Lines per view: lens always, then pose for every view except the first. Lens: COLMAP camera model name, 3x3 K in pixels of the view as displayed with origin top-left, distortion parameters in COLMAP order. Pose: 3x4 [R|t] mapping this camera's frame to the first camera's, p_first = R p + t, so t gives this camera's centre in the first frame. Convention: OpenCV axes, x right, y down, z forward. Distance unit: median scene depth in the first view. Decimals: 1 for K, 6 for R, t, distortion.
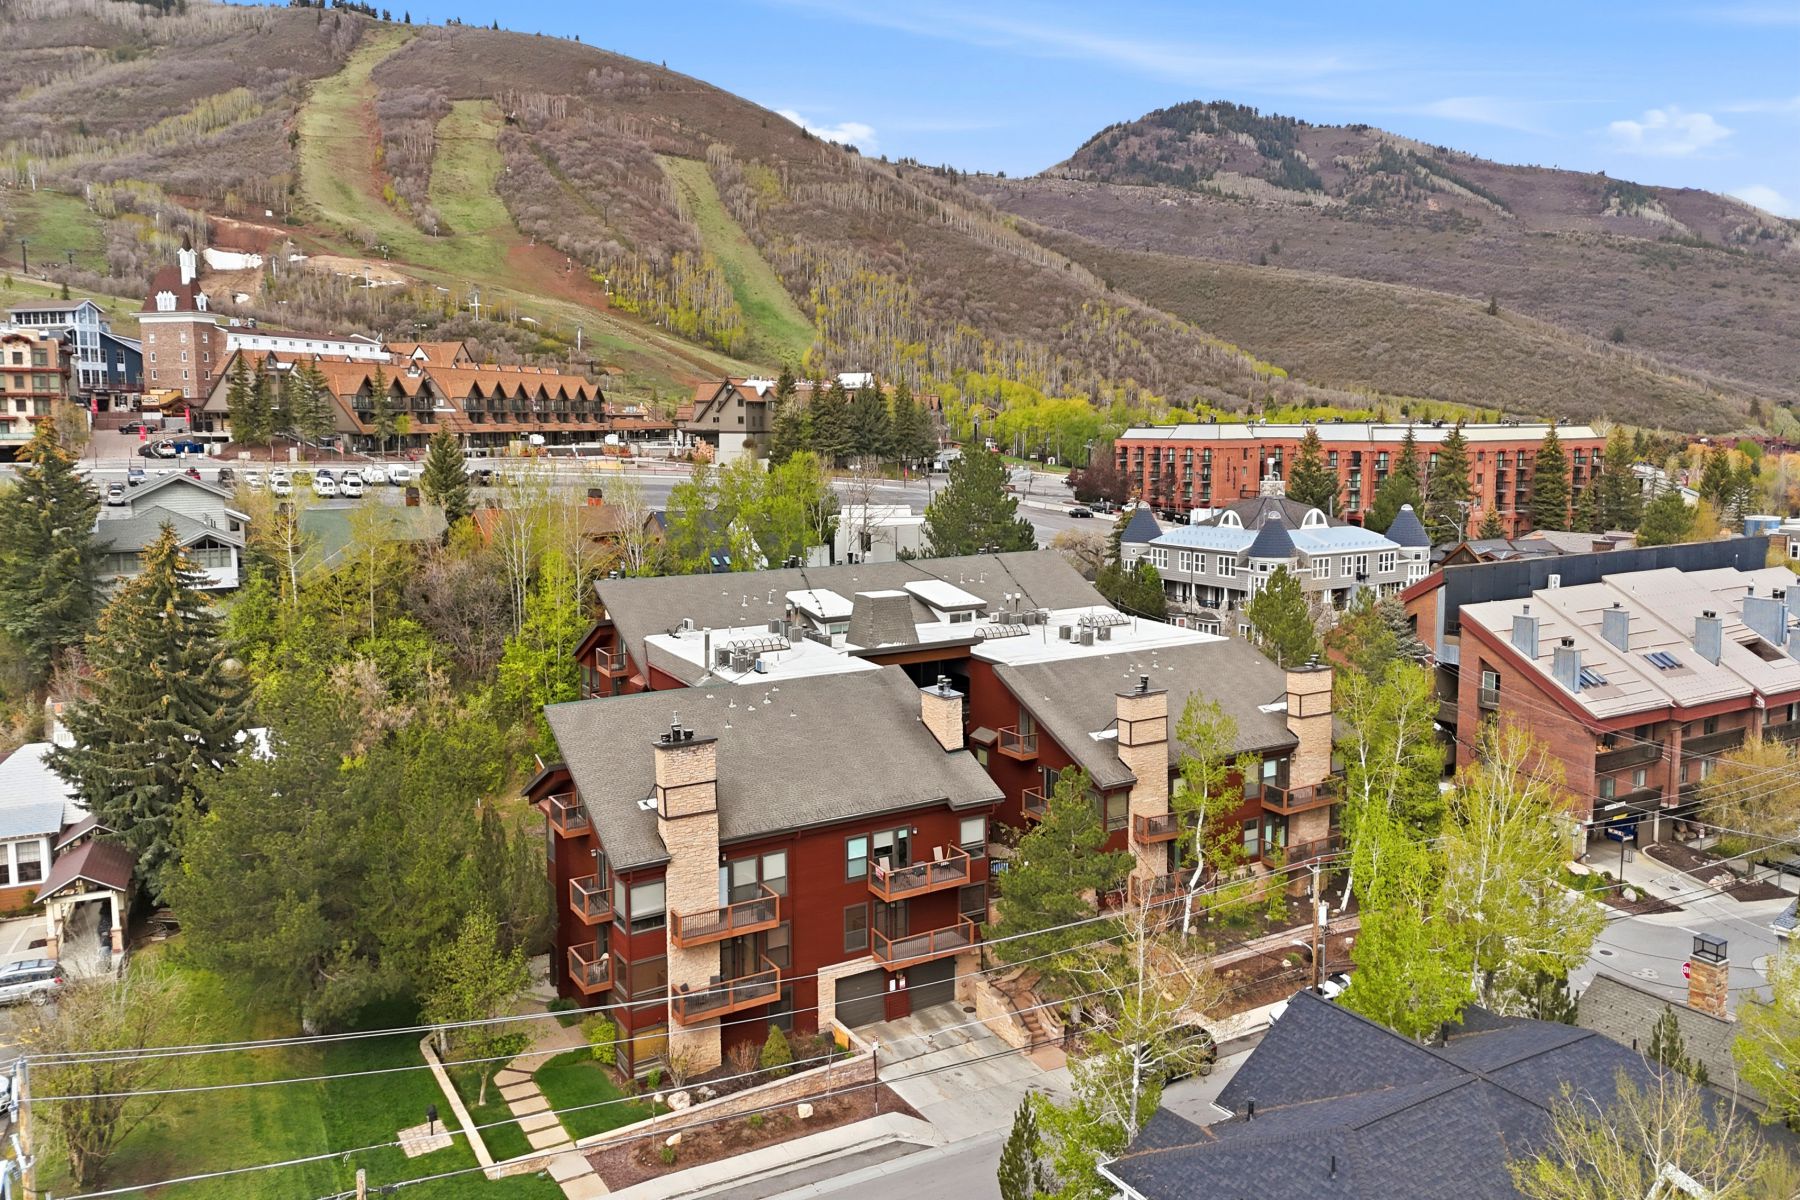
lens RADIAL K [[1382.1, 0, 900.0], [0, 1382.1, 600.0], [0, 0, 1]] dist [-0.002491, 0.000518]
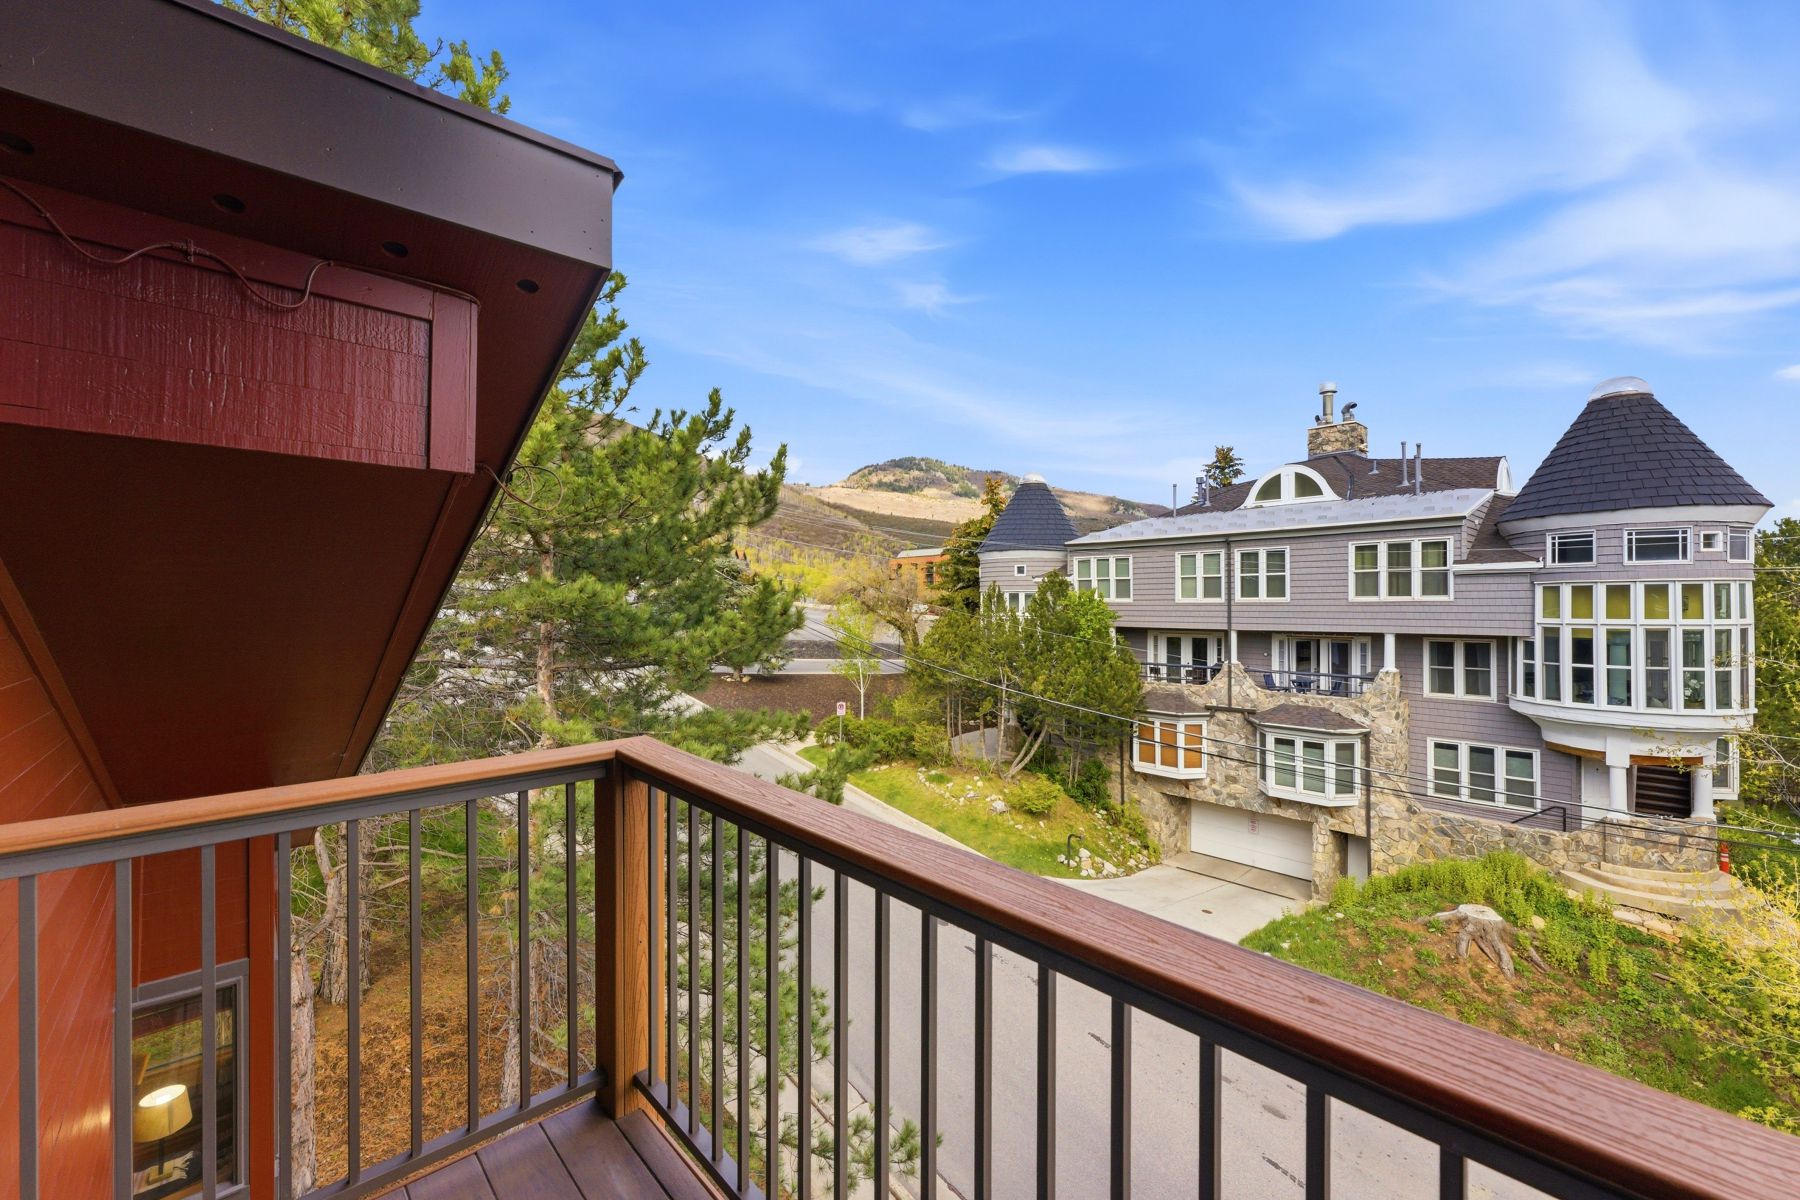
lens RADIAL K [[724.7, 0, 906.2], [0, 724.7, 601.9], [0, 0, 1]] dist [0.000870, 0.000092]
pose [[0.974315, 0.081770, 0.209819, 0.089305], [-0.050493, 0.987347, -0.150319, 0.013007], [-0.219456, 0.135864, 0.966116, 0.824429]]
